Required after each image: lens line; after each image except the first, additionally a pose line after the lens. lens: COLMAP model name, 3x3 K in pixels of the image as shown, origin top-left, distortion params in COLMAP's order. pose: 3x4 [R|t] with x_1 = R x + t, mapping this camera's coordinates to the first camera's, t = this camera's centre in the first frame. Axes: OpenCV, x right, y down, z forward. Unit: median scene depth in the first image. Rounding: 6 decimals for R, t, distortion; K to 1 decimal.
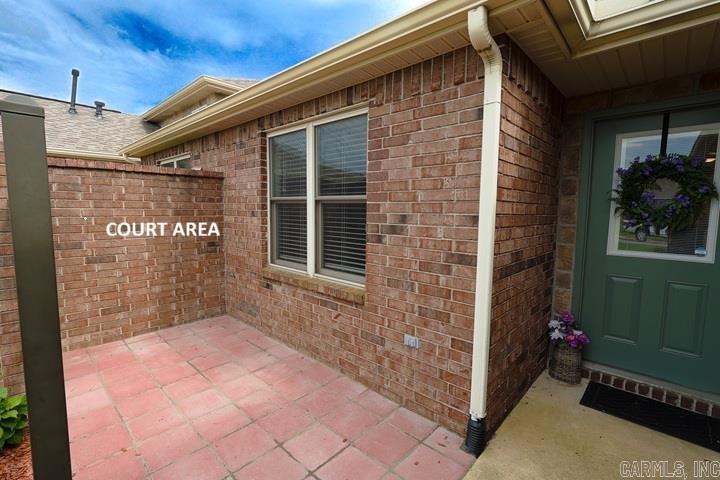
lens RADIAL K [[333.3, 0, 359.6], [0, 333.3, 239.6], [0, 0, 1]] dist [-0.001099, 0.001123]
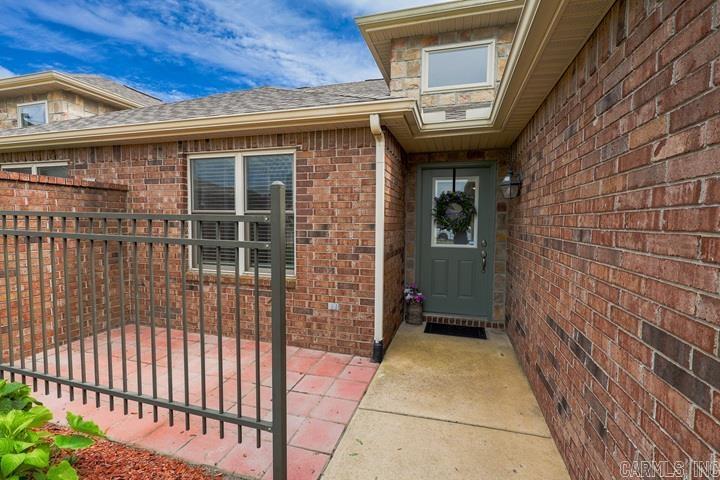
lens RADIAL K [[333.3, 0, 360.6], [0, 333.3, 238.2], [0, 0, 1]] dist [-0.001099, 0.001123]
pose [[0.894338, -0.025655, 0.446657, -0.364097], [0.041735, 0.998785, -0.026197, 0.032948], [-0.445442, 0.042070, 0.894322, -0.389982]]
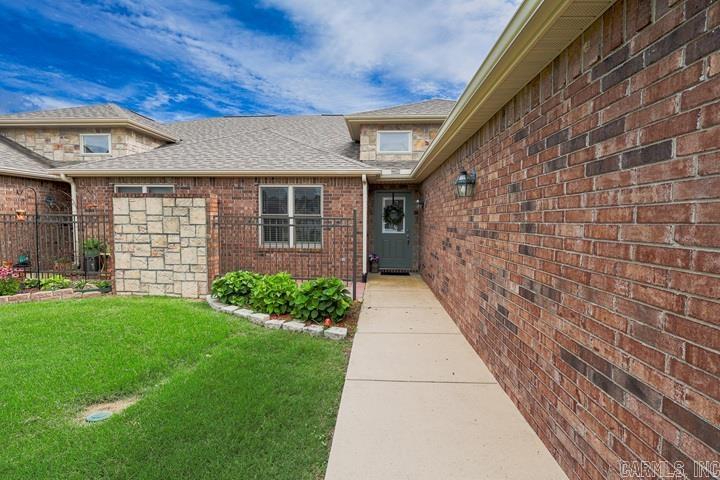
lens RADIAL K [[333.3, 0, 359.2], [0, 333.3, 238.2], [0, 0, 1]] dist [-0.001099, 0.001123]
pose [[0.773806, -0.038112, 0.632275, -1.588050], [0.059892, 0.998118, -0.013134, 0.131771], [-0.630585, 0.048031, 0.774633, -1.470387]]
